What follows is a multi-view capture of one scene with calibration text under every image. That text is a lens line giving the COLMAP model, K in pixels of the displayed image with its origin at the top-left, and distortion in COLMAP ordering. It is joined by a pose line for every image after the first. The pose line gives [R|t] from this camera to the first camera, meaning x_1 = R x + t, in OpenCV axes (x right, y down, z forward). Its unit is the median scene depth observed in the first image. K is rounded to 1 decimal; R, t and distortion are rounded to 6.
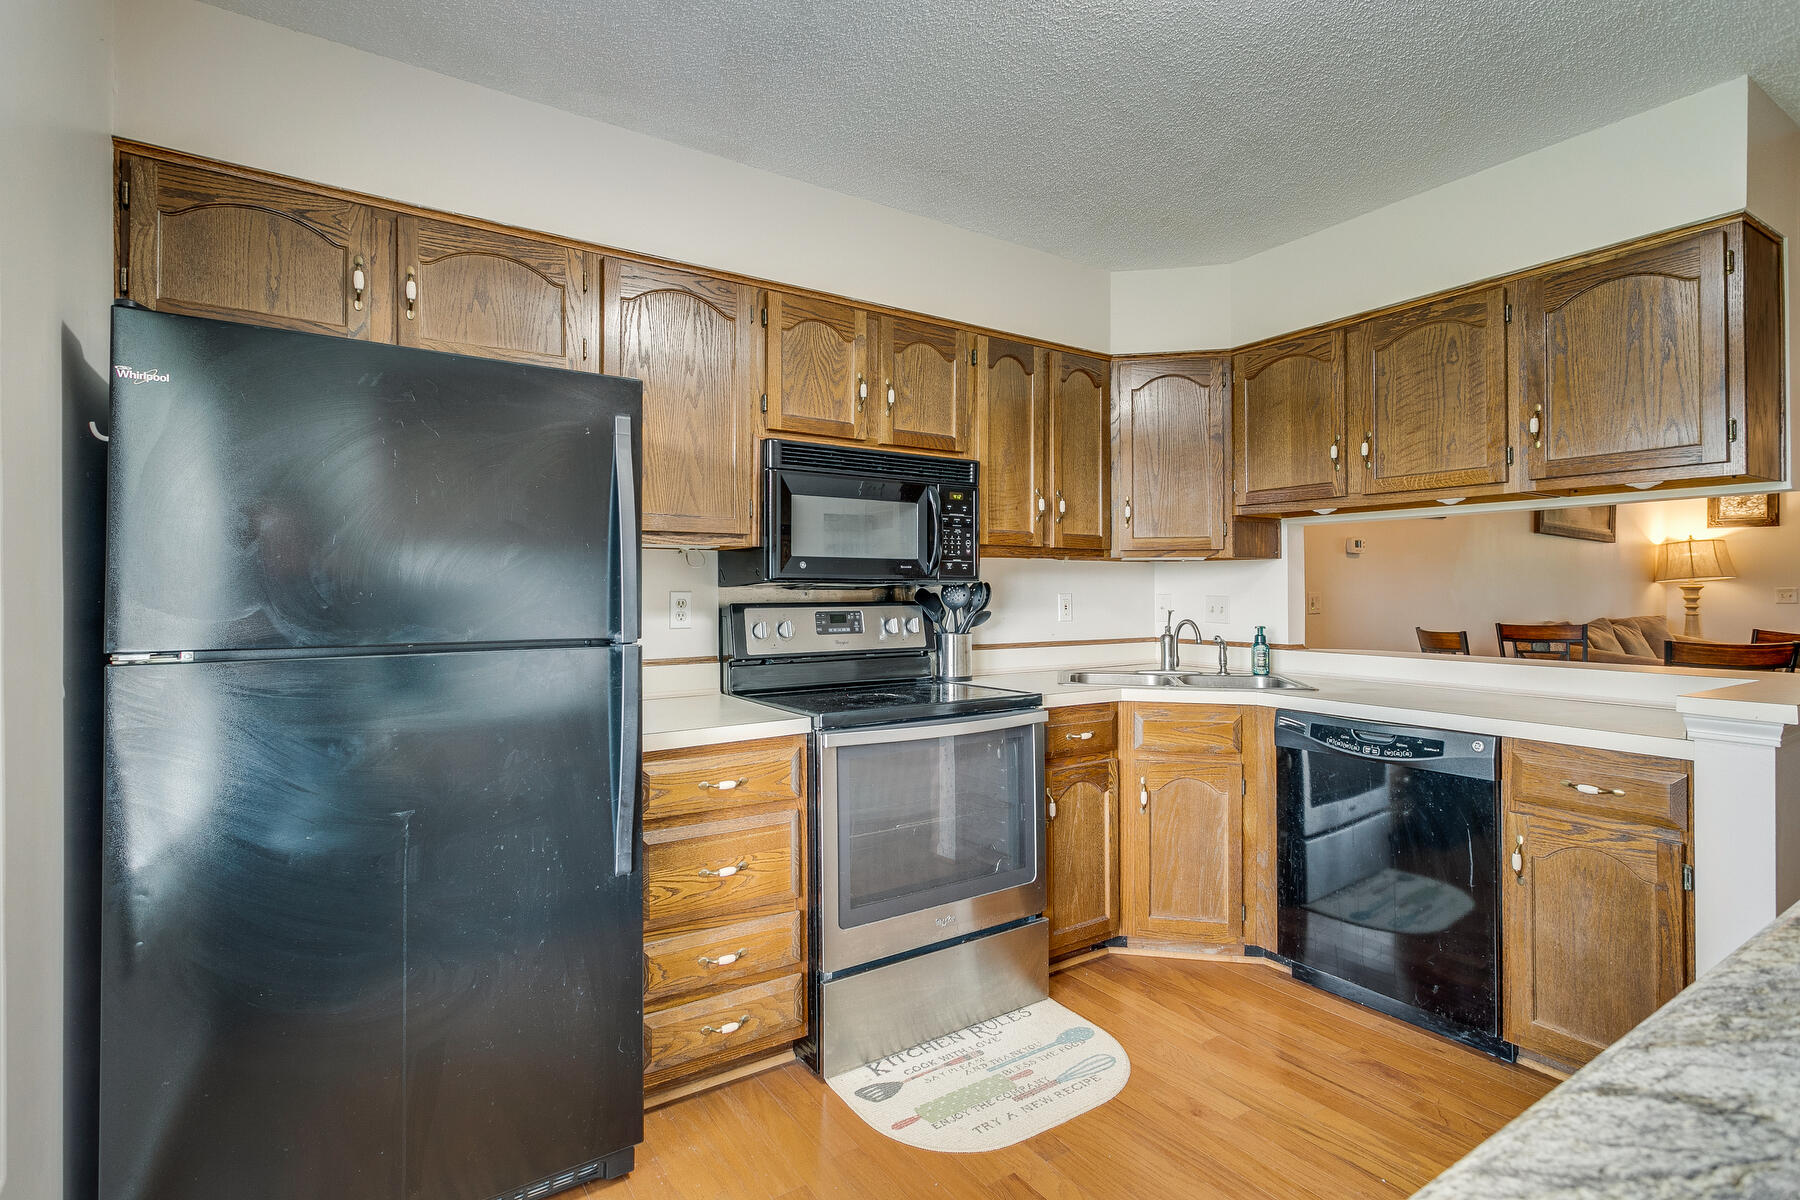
lens RADIAL K [[863.4, 0, 900.0], [0, 863.4, 600.0], [0, 0, 1]] dist [0.002247, 0.000567]
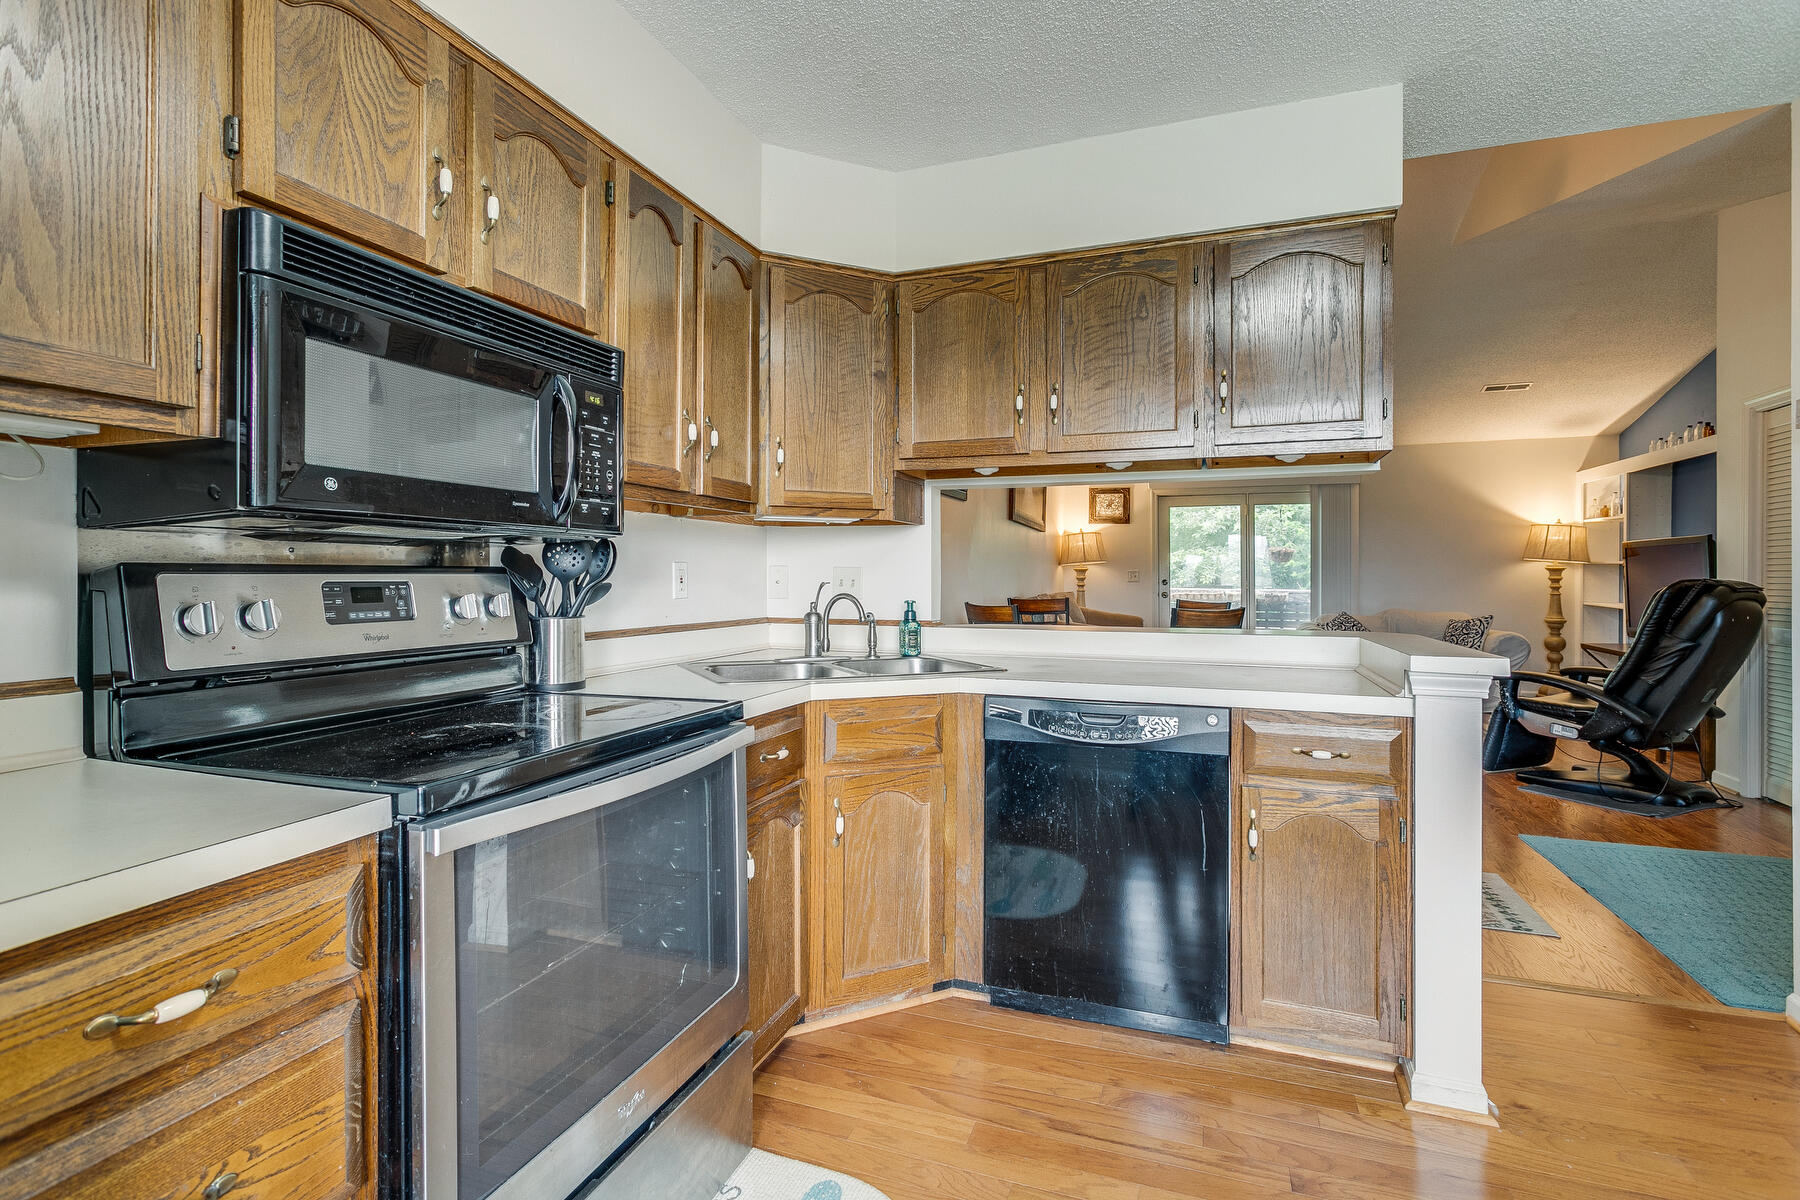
lens RADIAL K [[854.0, 0, 897.1], [0, 854.0, 580.8], [0, 0, 1]] dist [0.000860, 0.000634]
pose [[0.806725, -0.000355, 0.590927, -0.123611], [0.003963, 0.999981, -0.004810, 0.016811], [-0.590914, 0.006223, 0.806710, 0.362128]]
